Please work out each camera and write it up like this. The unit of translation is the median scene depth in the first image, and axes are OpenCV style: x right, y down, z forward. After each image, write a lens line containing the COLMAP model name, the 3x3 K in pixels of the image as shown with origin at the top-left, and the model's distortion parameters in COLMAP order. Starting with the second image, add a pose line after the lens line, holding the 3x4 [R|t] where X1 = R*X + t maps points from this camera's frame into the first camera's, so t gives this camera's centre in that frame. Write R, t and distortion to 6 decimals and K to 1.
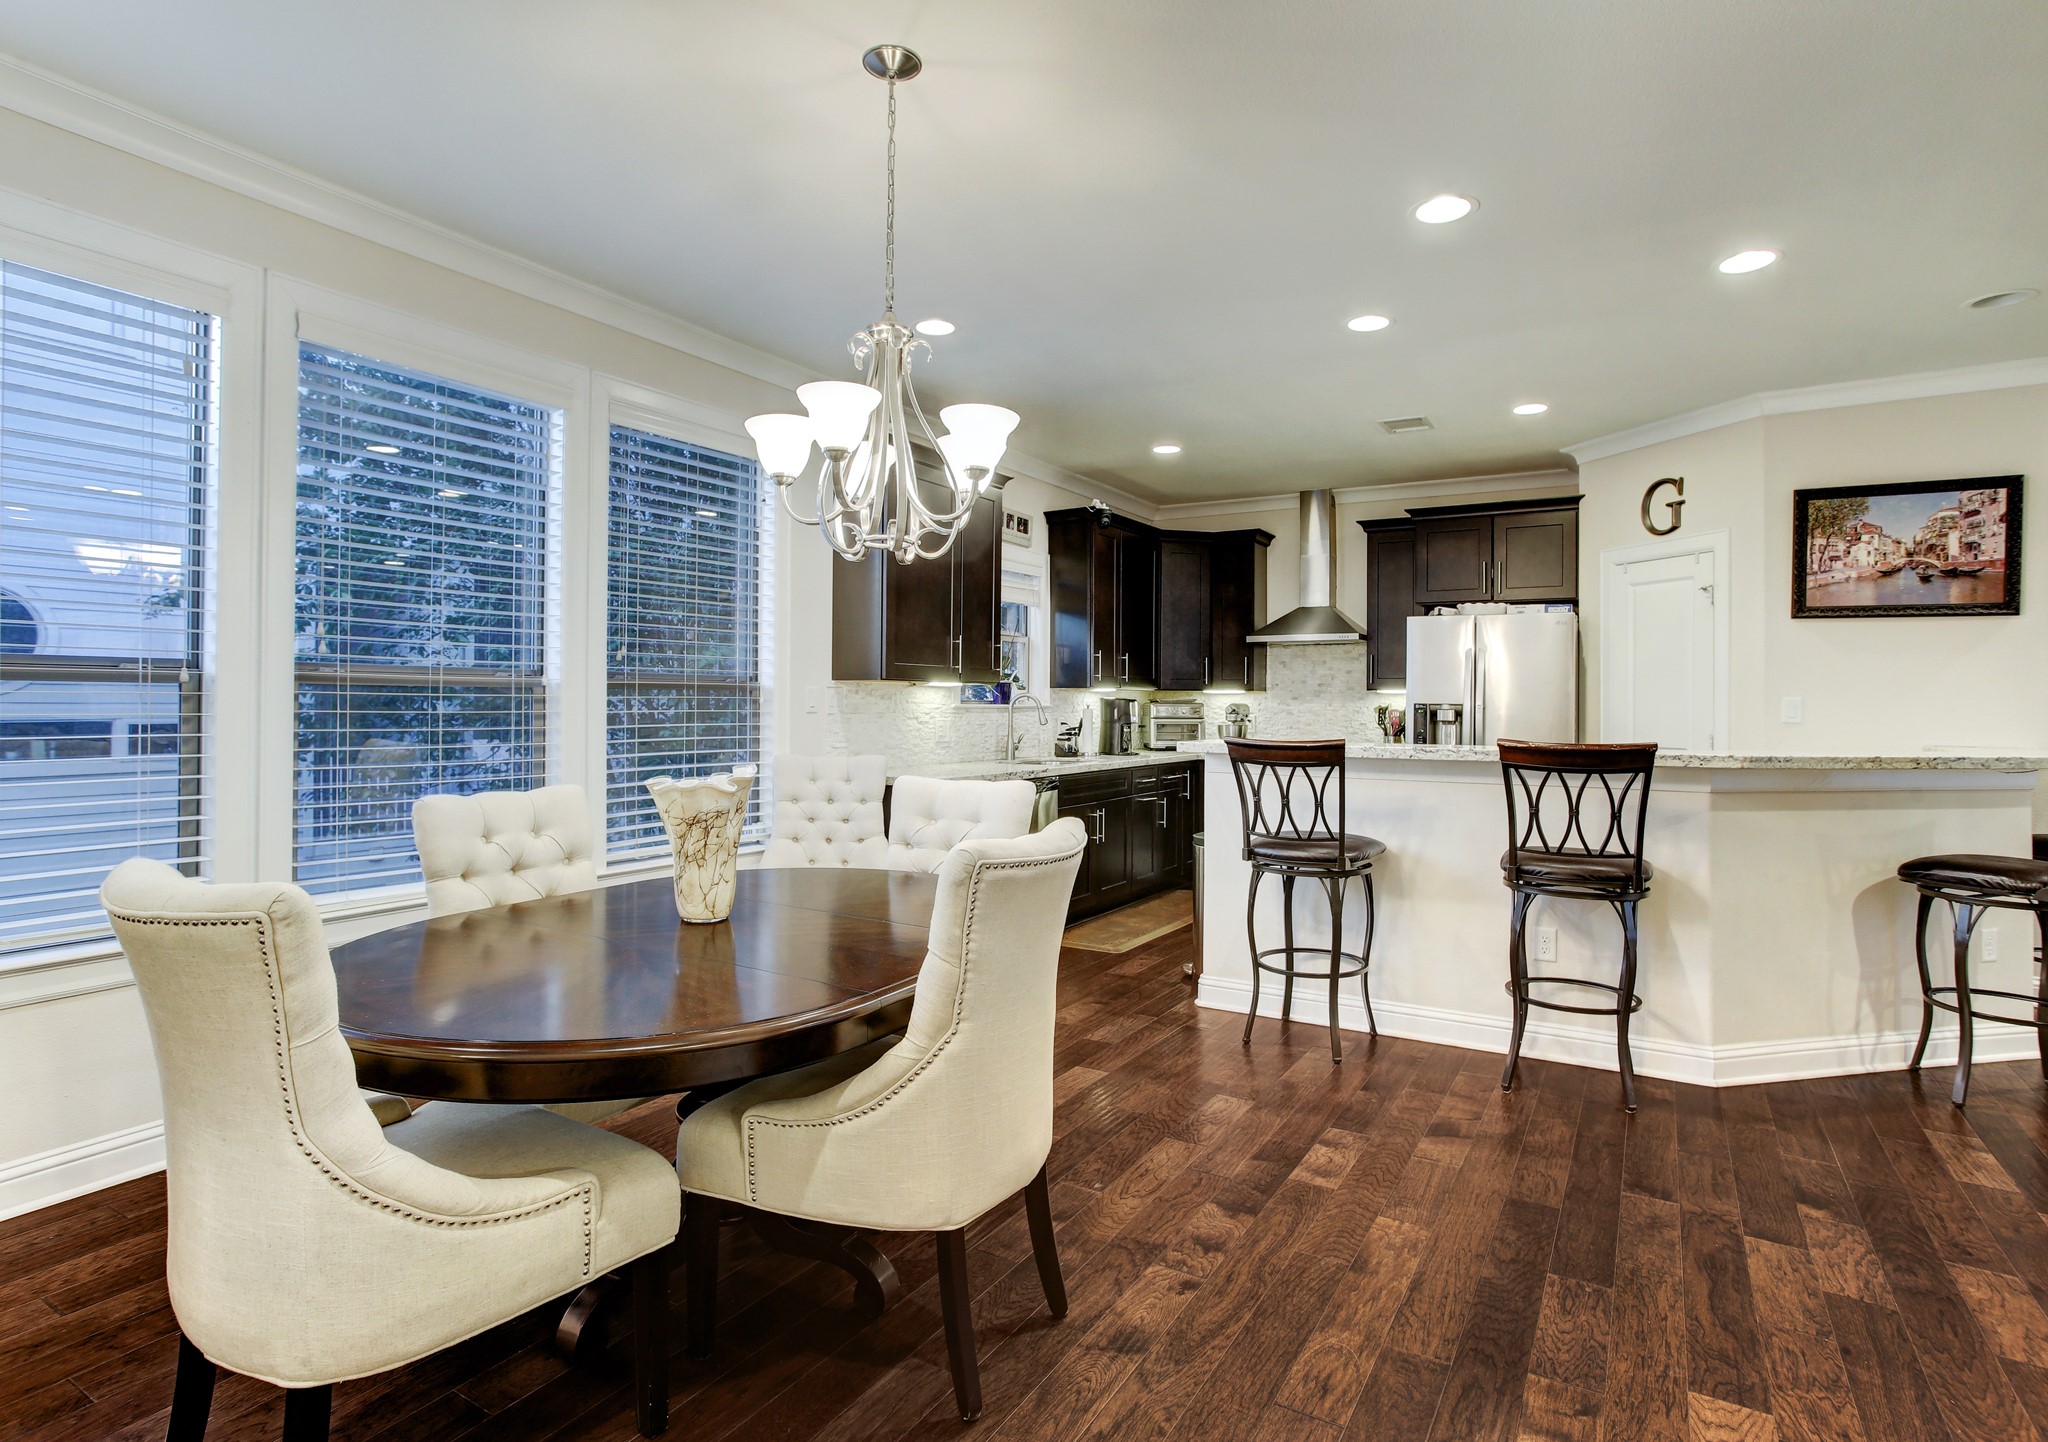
lens RADIAL K [[1043.8, 0, 1071.1], [0, 1043.8, 700.5], [0, 0, 1]] dist [0.000477, 0.005104]
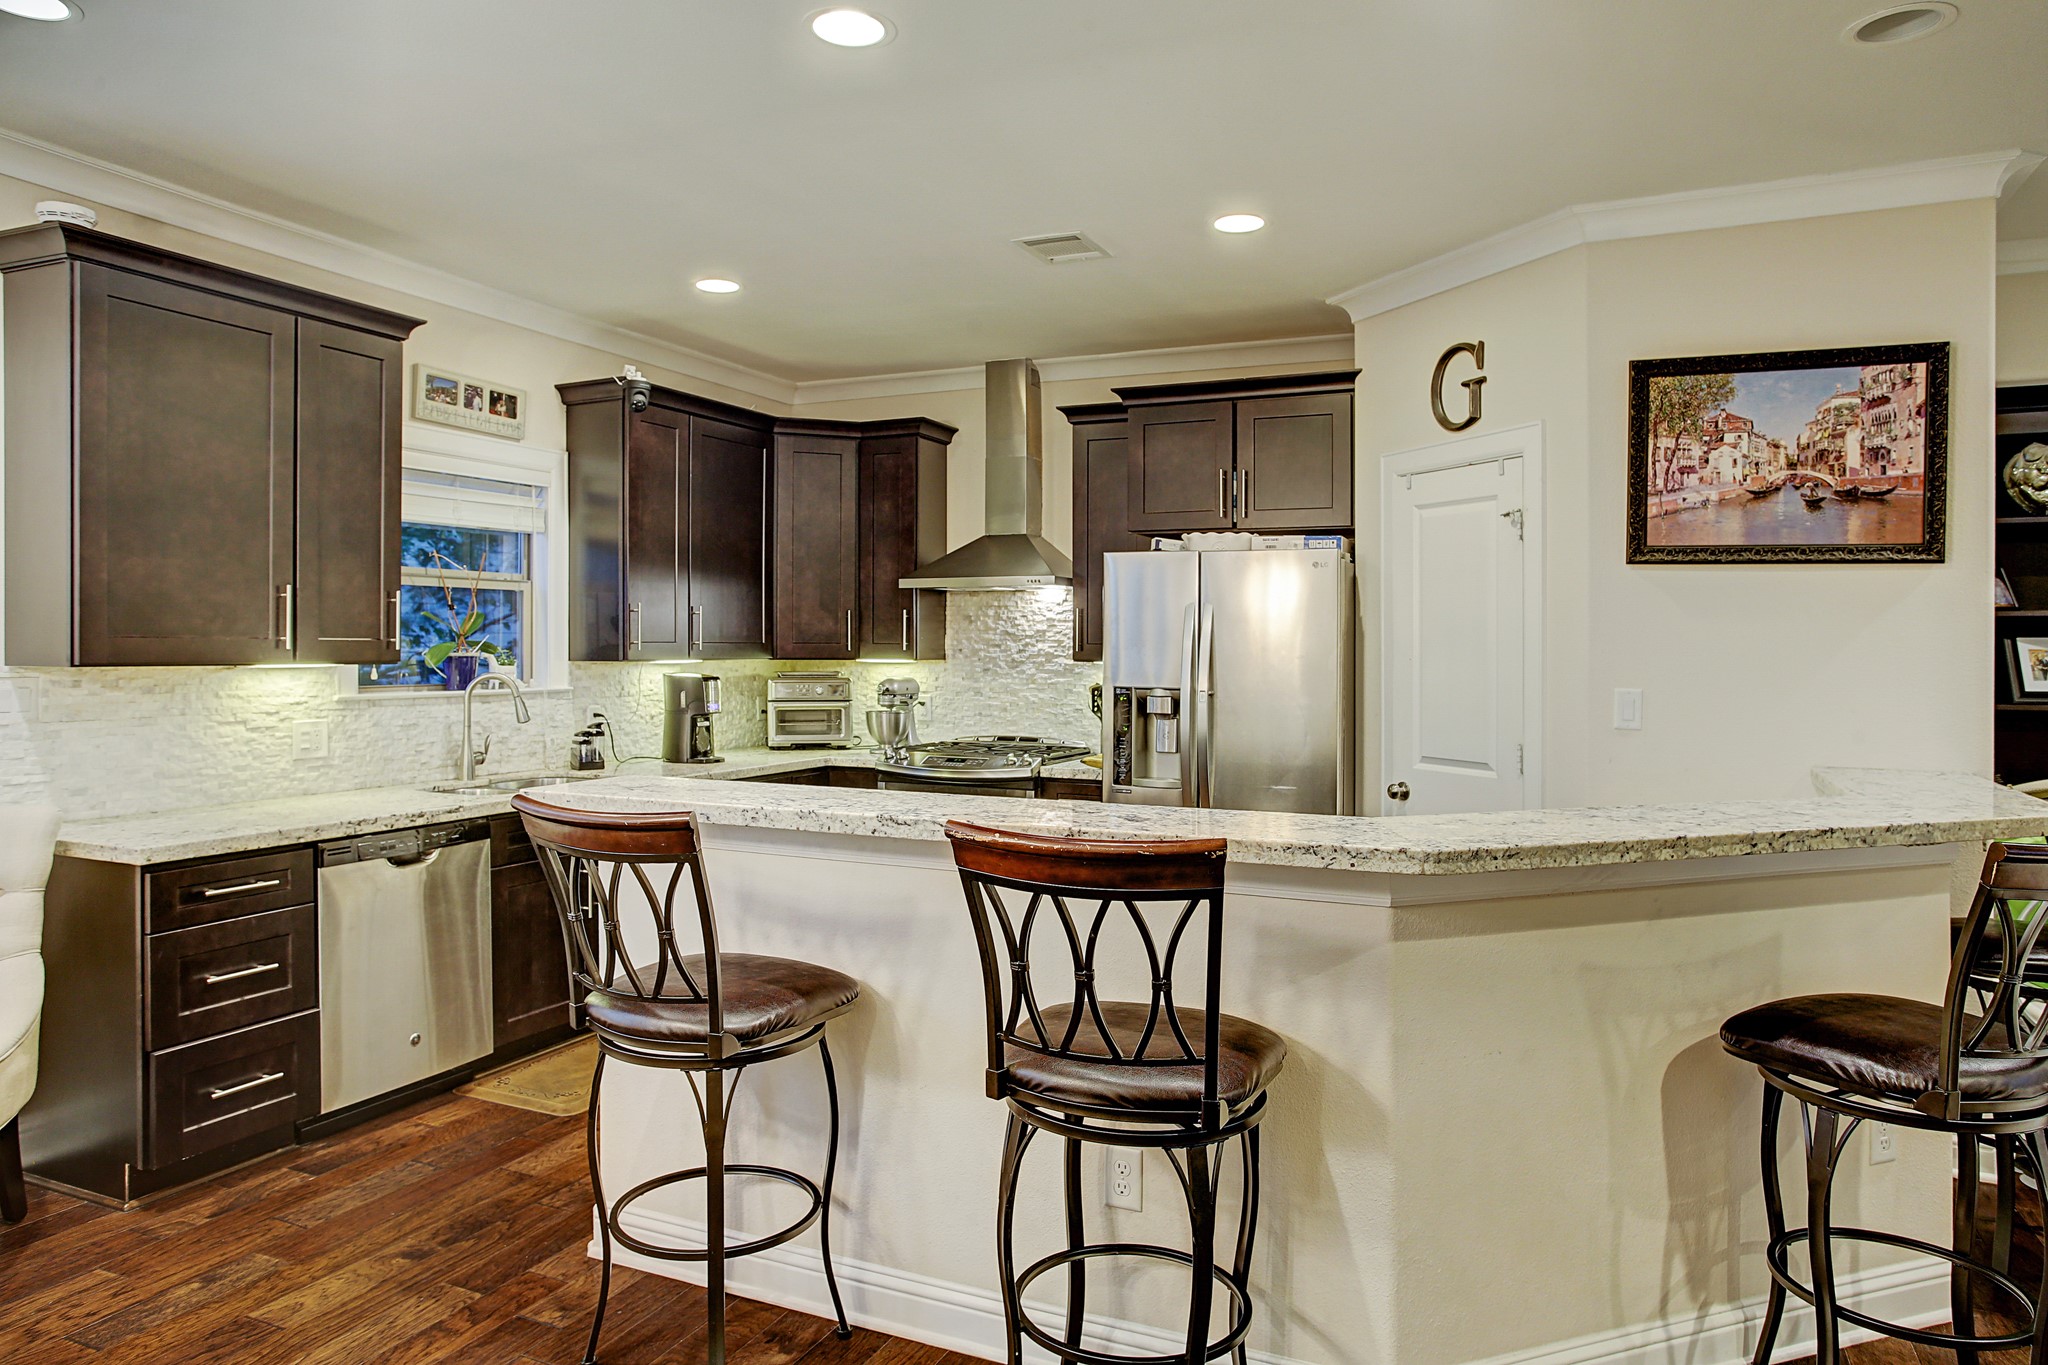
lens RADIAL K [[1290.6, 0, 1047.0], [0, 1290.6, 637.9], [0, 0, 1]] dist [-0.034706, 0.013320]
pose [[0.995327, -0.001007, 0.096553, 0.266372], [0.001297, 0.999995, -0.002944, -0.031897], [-0.096549, 0.003056, 0.995324, 0.263555]]
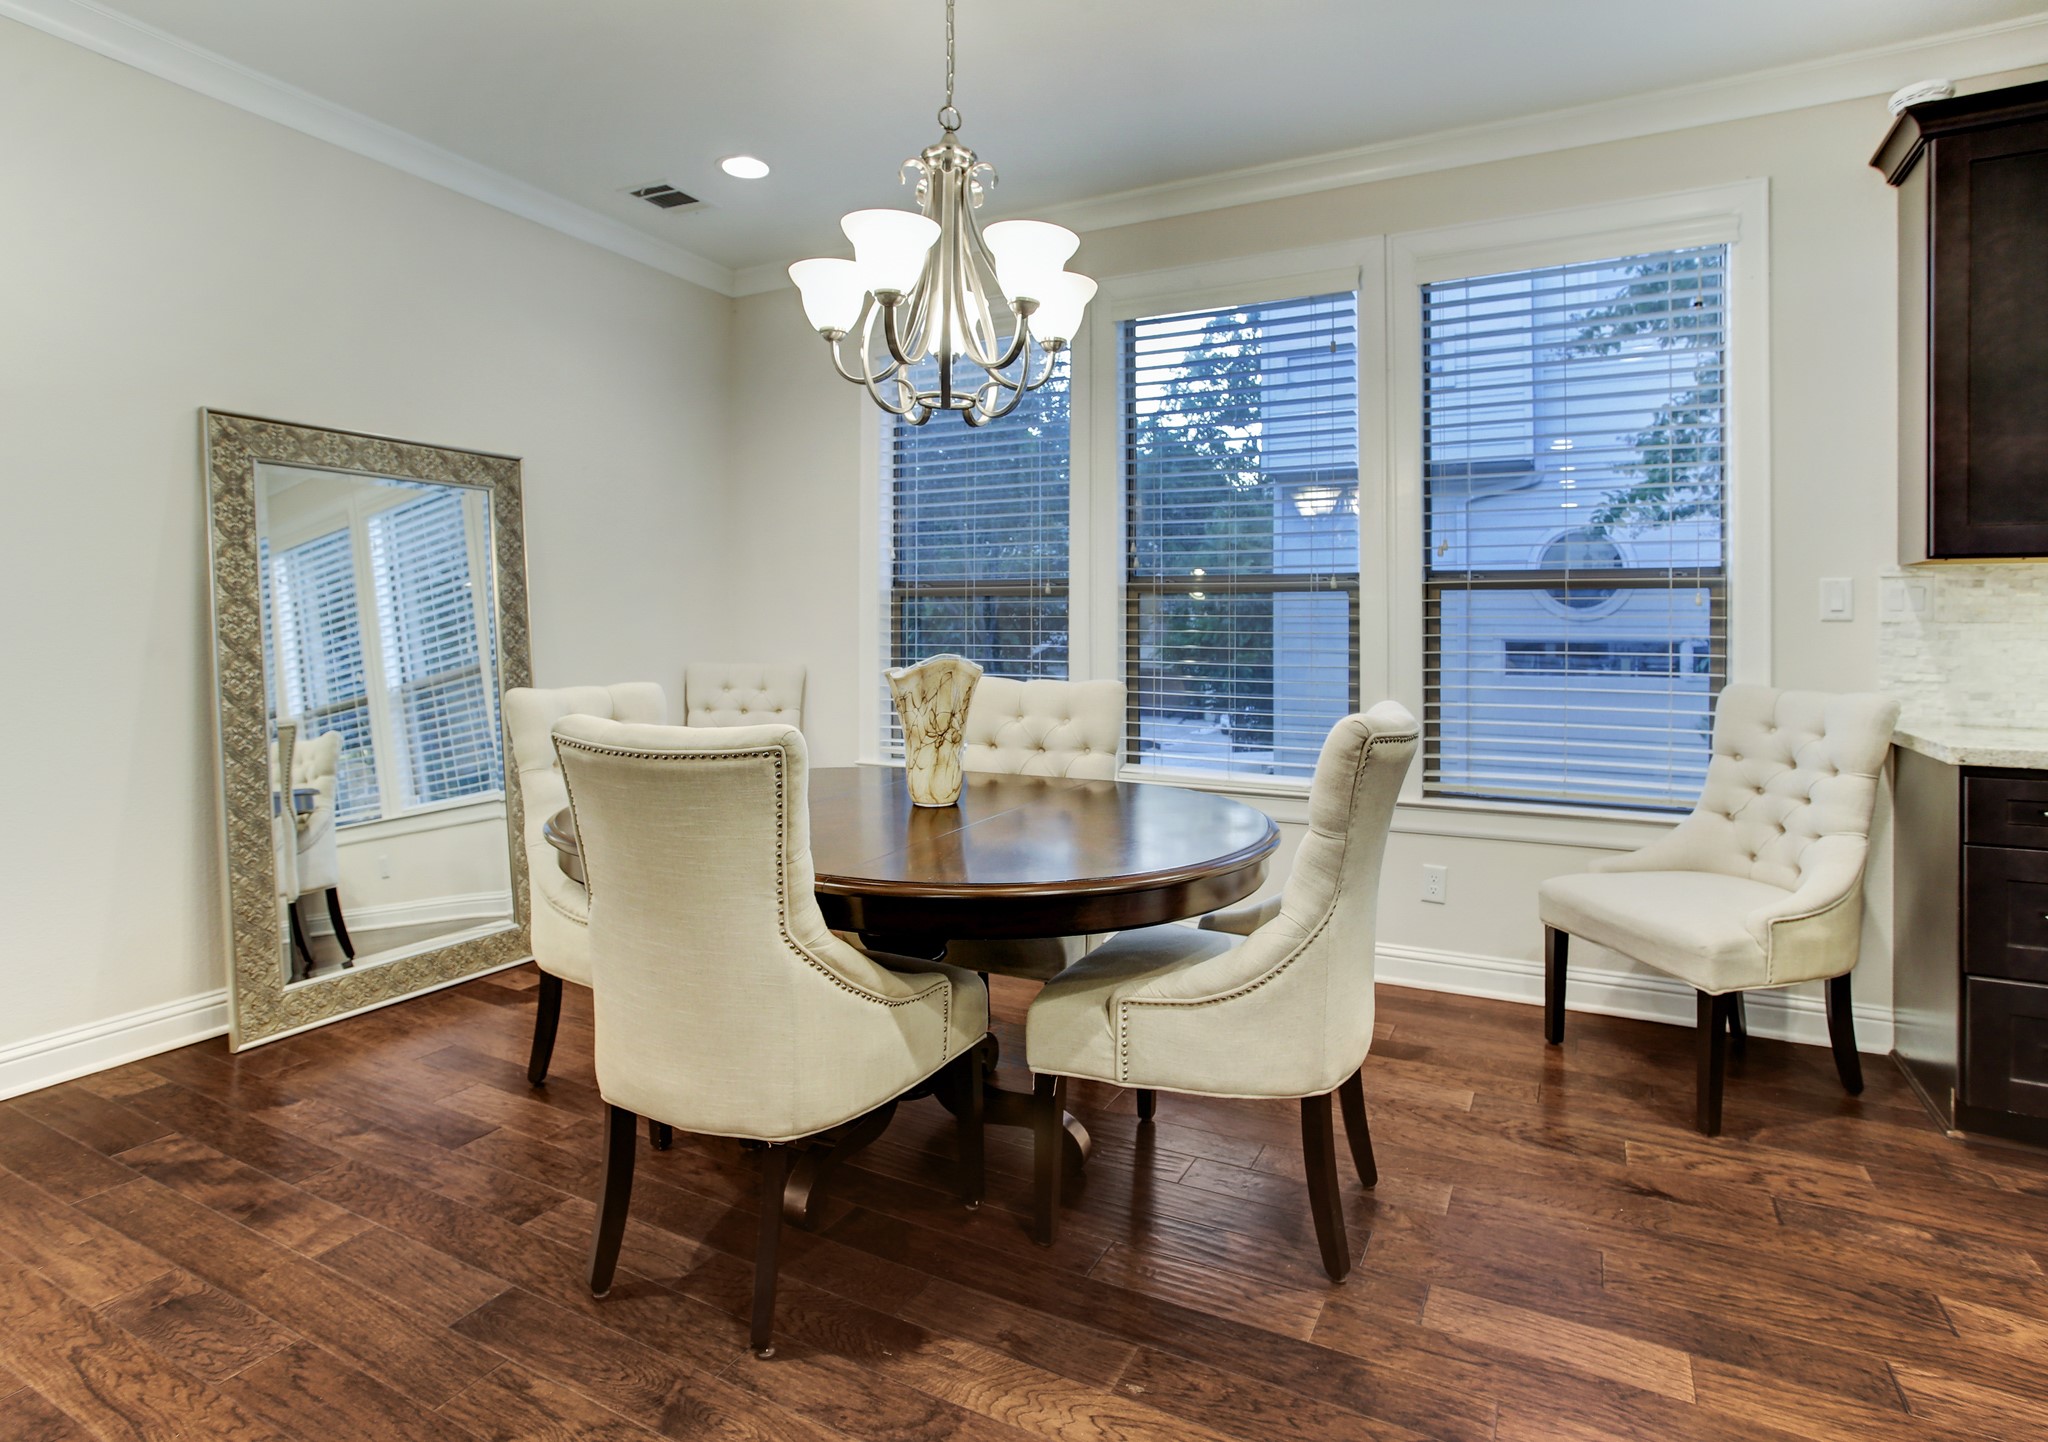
lens RADIAL K [[1043.8, 0, 1037.7], [0, 1043.8, 636.2], [0, 0, 1]] dist [0.000477, 0.005104]
pose [[0.028854, 0.002387, -0.999581, 0.346243], [-0.001911, 0.999995, 0.002332, 0.021006], [0.999582, 0.001843, 0.028858, 0.510914]]
